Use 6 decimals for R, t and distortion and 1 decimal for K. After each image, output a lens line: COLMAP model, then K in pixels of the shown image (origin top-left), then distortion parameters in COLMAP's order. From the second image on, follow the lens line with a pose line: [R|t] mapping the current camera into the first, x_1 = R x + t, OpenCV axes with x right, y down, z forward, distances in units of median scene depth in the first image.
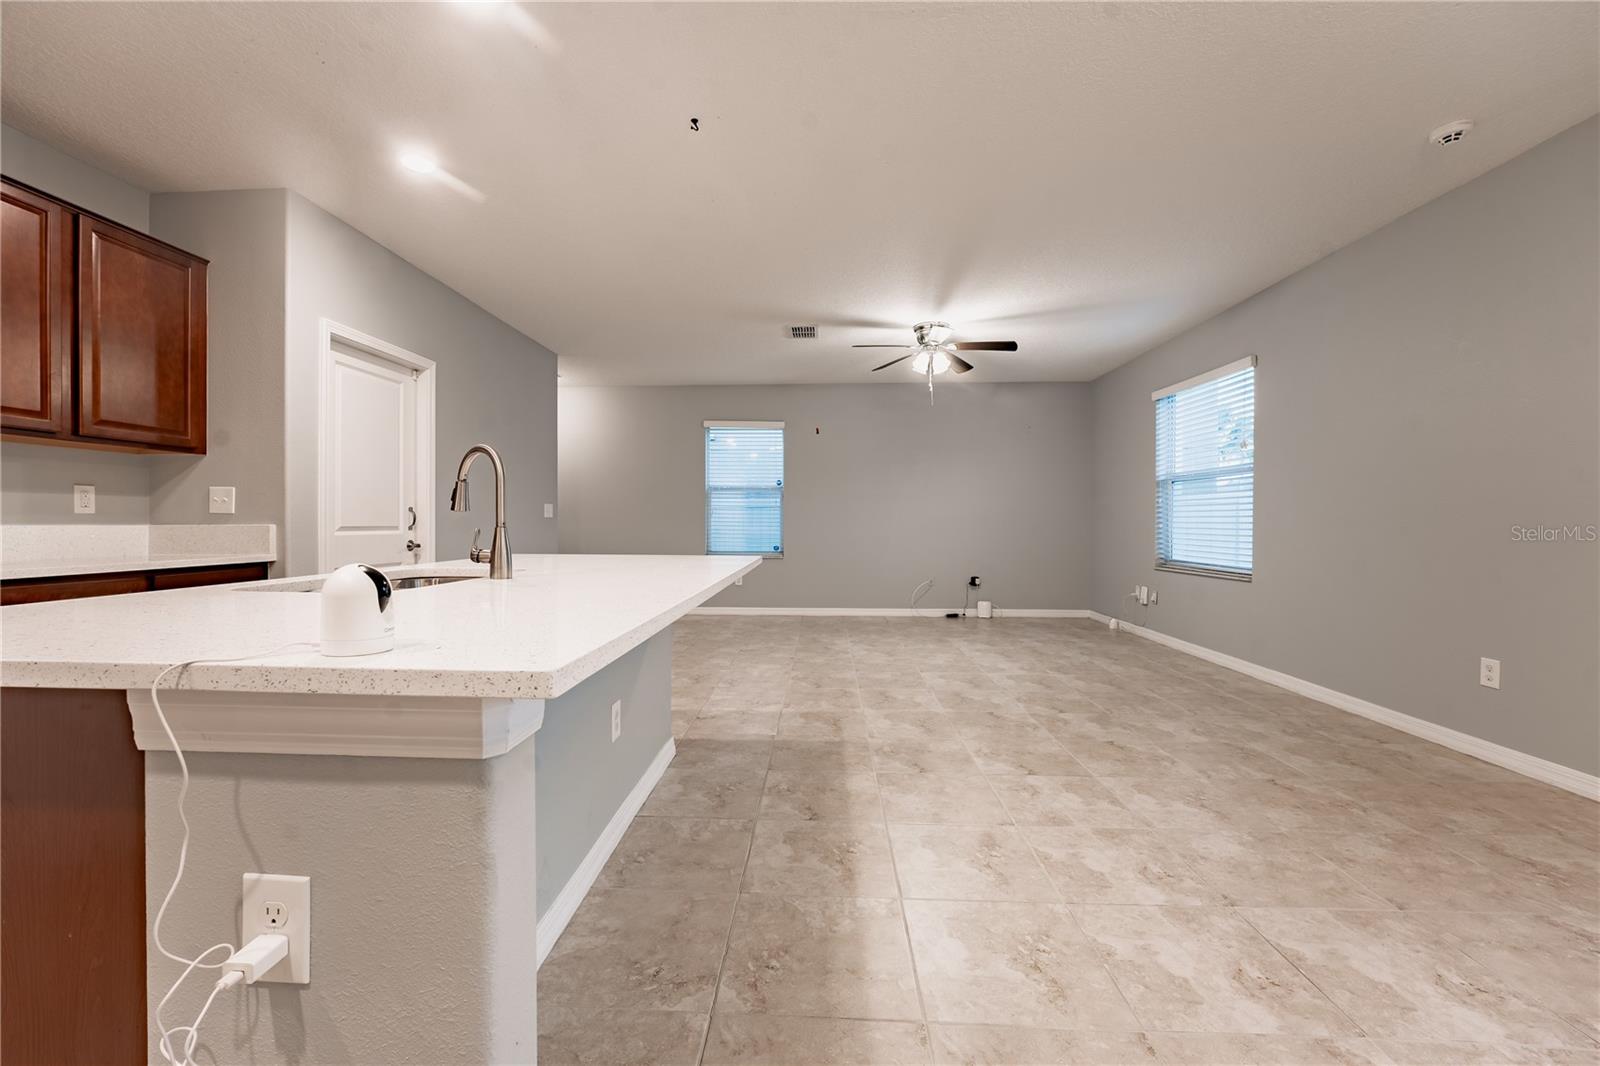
lens RADIAL K [[643.6, 0, 790.1], [0, 643.6, 526.4], [0, 0, 1]] dist [-0.019415, 0.003812]
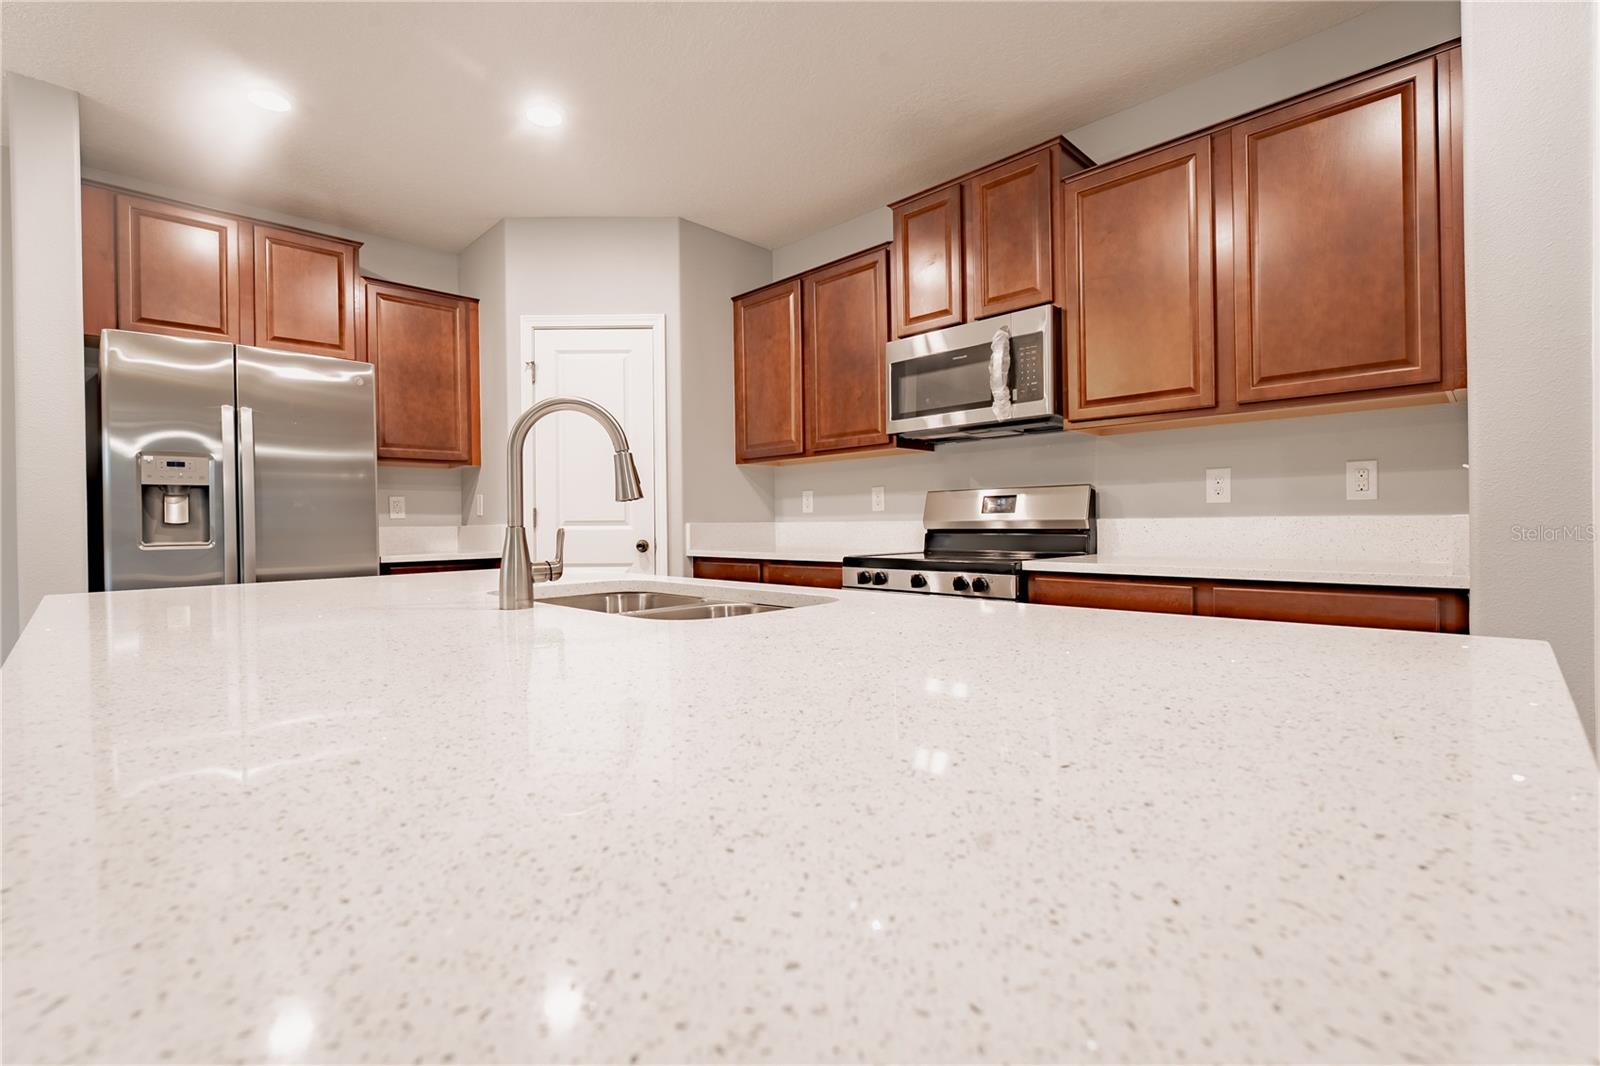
lens RADIAL K [[715.7, 0, 788.9], [0, 715.7, 525.2], [0, 0, 1]] dist [-0.009377, -0.000521]
pose [[-0.676558, 0.011593, -0.736298, -0.071828], [0.007374, 0.999933, 0.008968, -0.003552], [0.736352, 0.000638, -0.676598, 1.033017]]
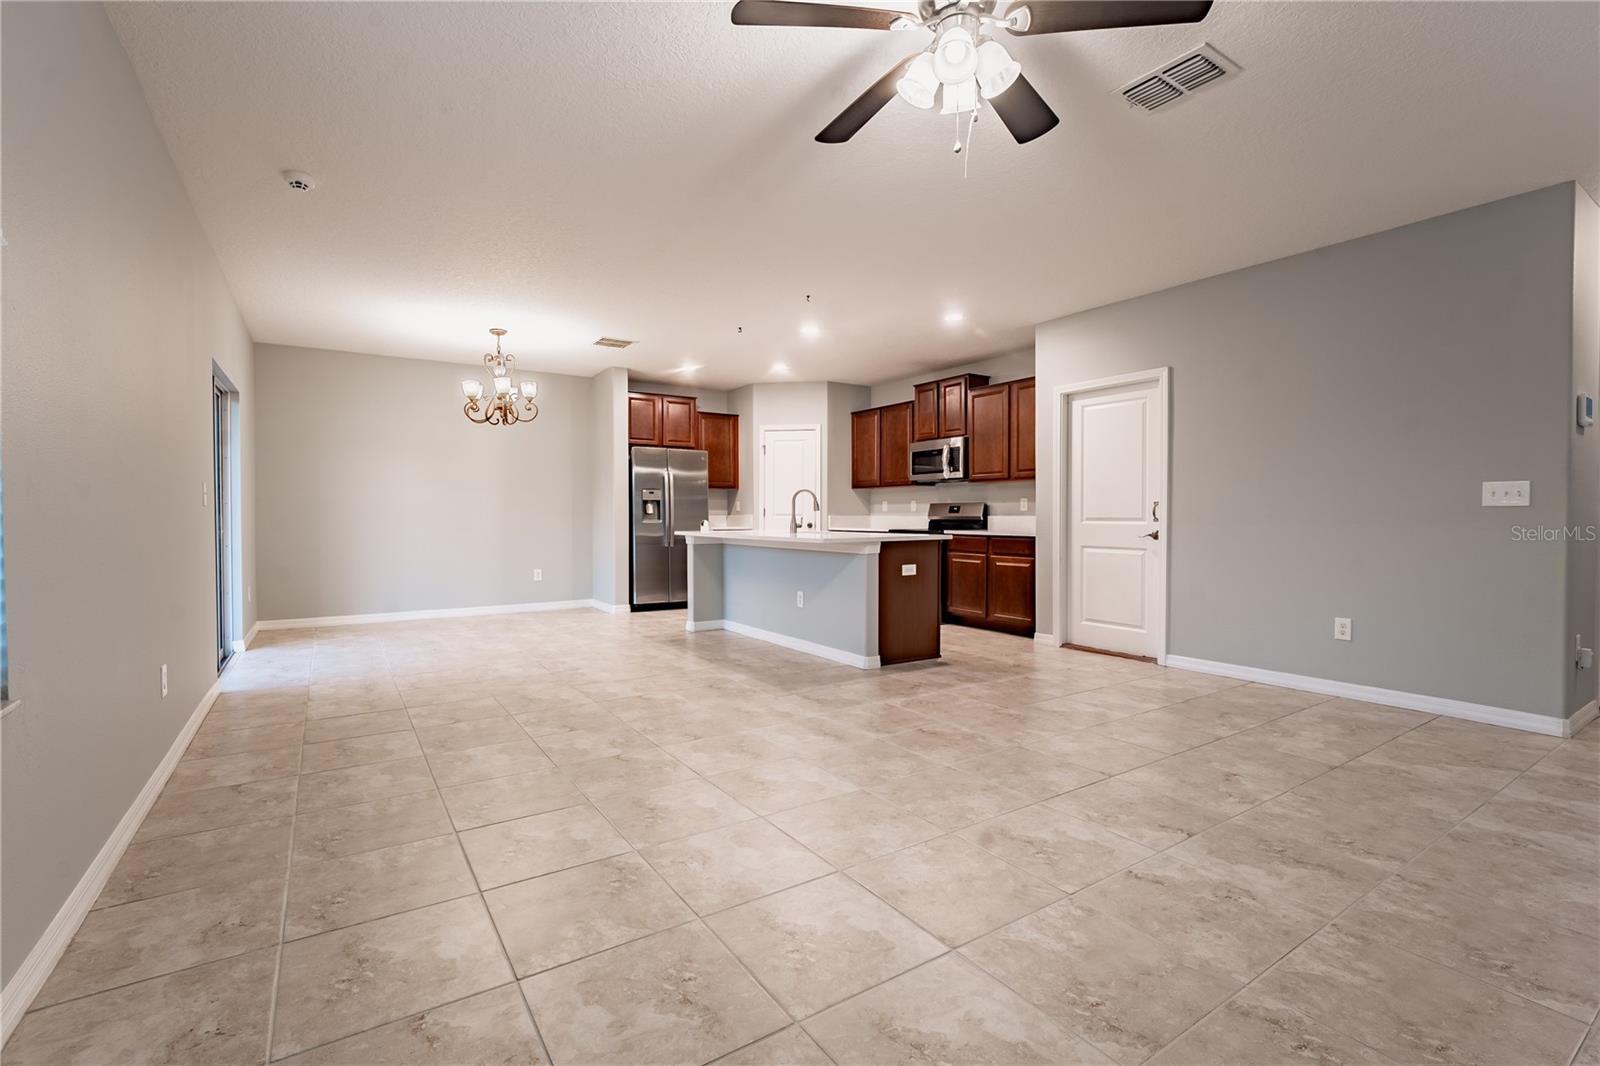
lens RADIAL K [[715.7, 0, 792.2], [0, 715.7, 518.6], [0, 0, 1]] dist [-0.009377, -0.000521]
pose [[-0.805662, 0.002049, -0.592372, 0.972567], [-0.004545, 0.999943, 0.009640, -0.012097], [0.592358, 0.010459, -0.805607, 2.309917]]
